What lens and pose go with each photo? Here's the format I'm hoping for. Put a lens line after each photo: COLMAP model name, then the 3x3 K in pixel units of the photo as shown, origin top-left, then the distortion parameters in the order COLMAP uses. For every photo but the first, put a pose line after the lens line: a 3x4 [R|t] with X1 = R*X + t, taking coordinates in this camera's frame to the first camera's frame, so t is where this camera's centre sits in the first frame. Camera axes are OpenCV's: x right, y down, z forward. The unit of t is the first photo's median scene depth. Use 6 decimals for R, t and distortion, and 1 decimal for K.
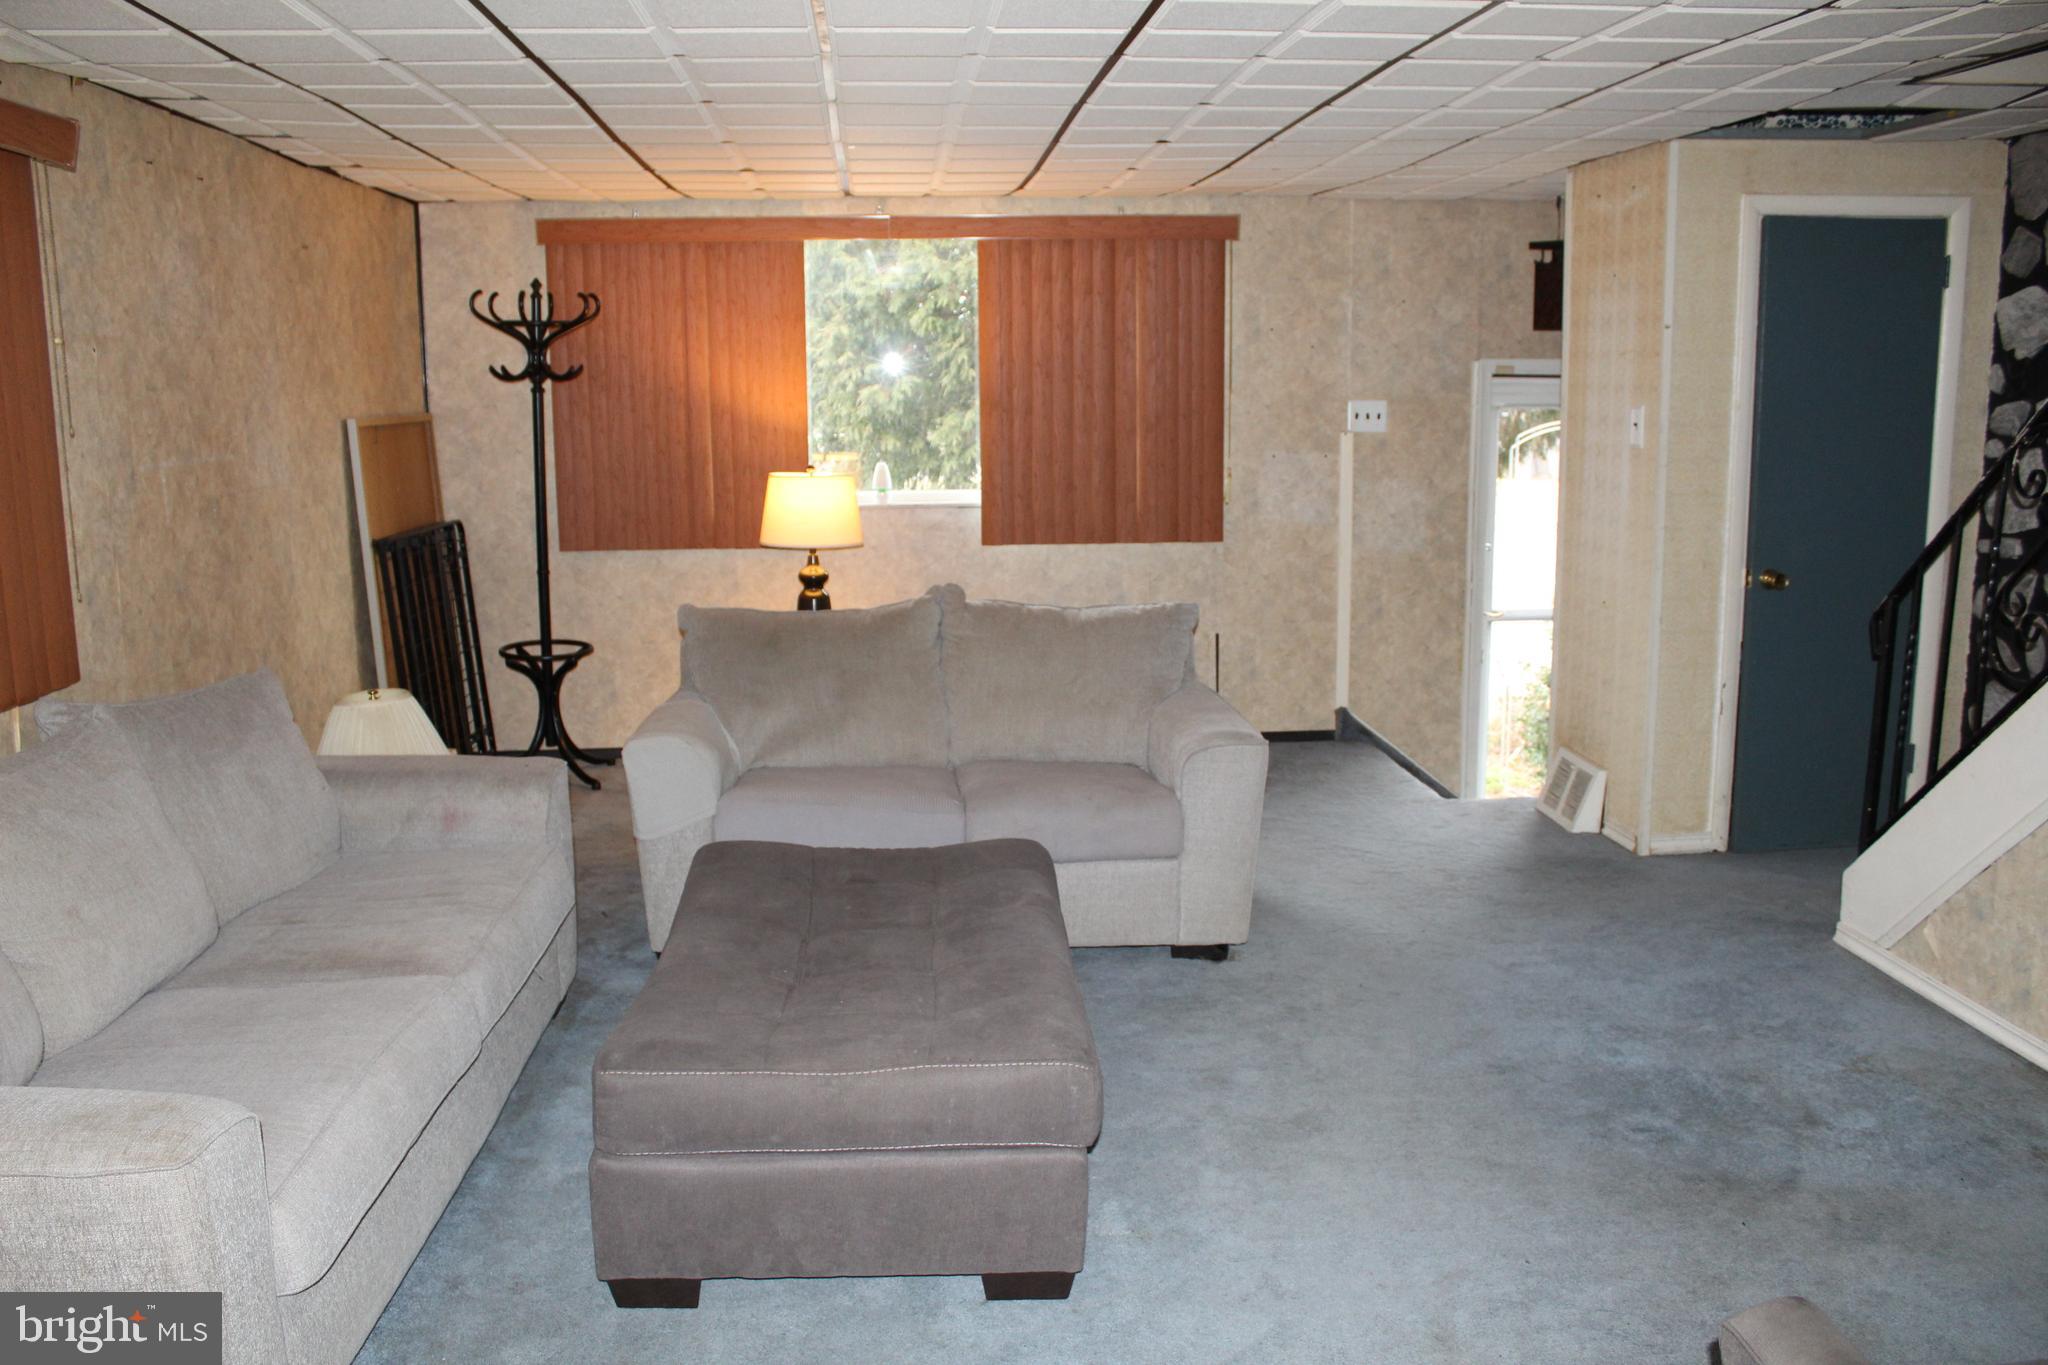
lens RADIAL K [[1697.8, 0, 1040.9], [0, 1697.8, 693.7], [0, 0, 1]] dist [-0.157901, 0.136434]
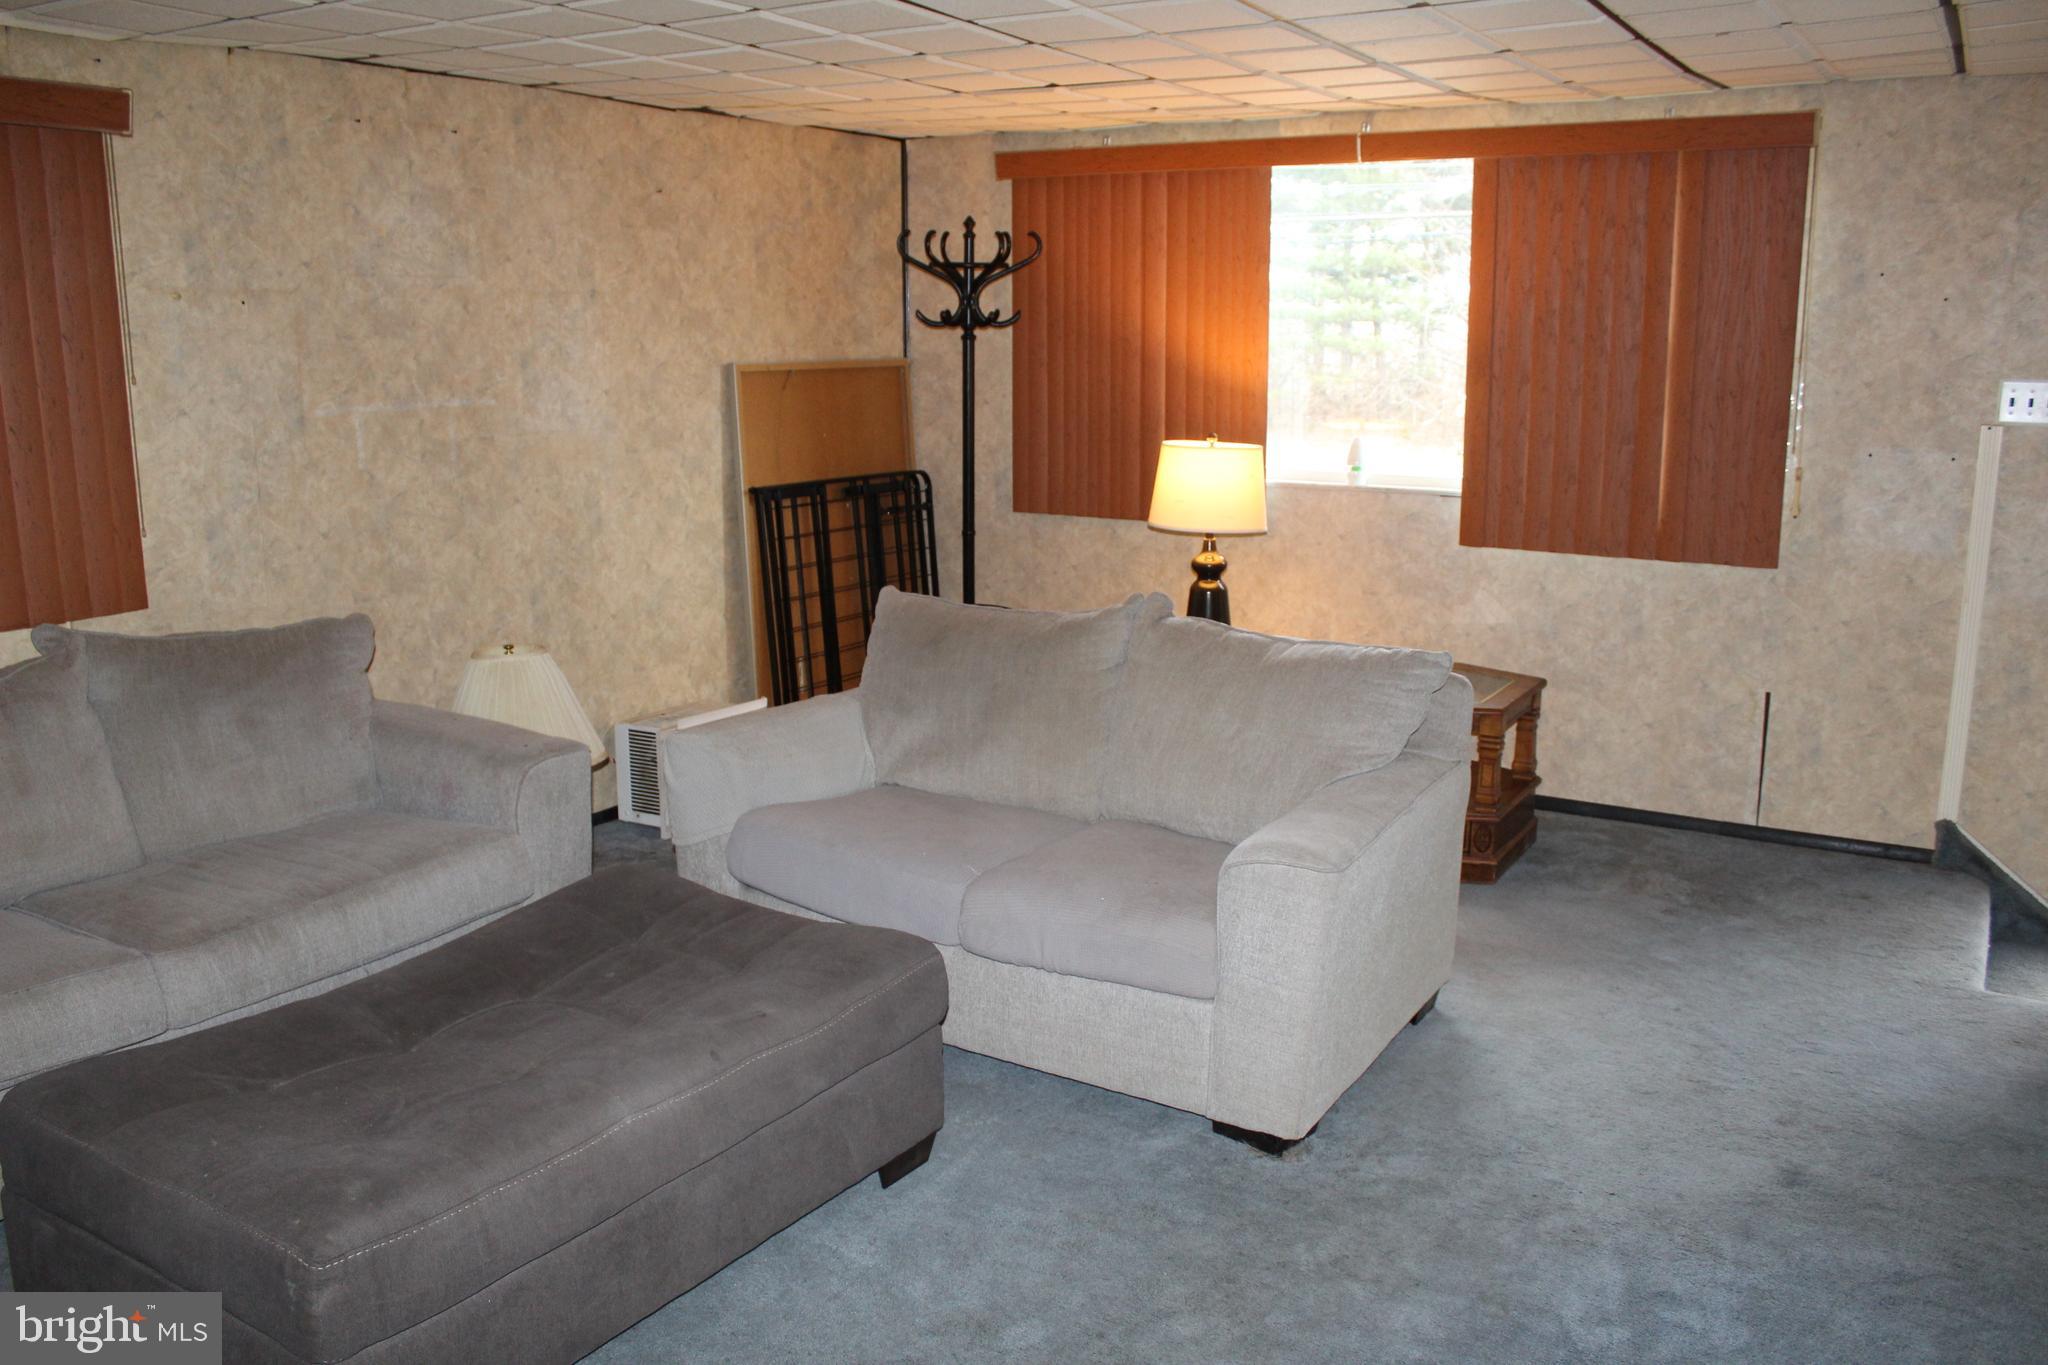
lens RADIAL K [[1697.8, 0, 1016.4], [0, 1697.8, 708.7], [0, 0, 1]] dist [-0.157901, 0.136434]
pose [[0.802164, 0.136122, -0.581380, 0.275507], [-0.113756, 0.990674, 0.074997, -0.047882], [0.586167, 0.005975, 0.810168, 0.242770]]
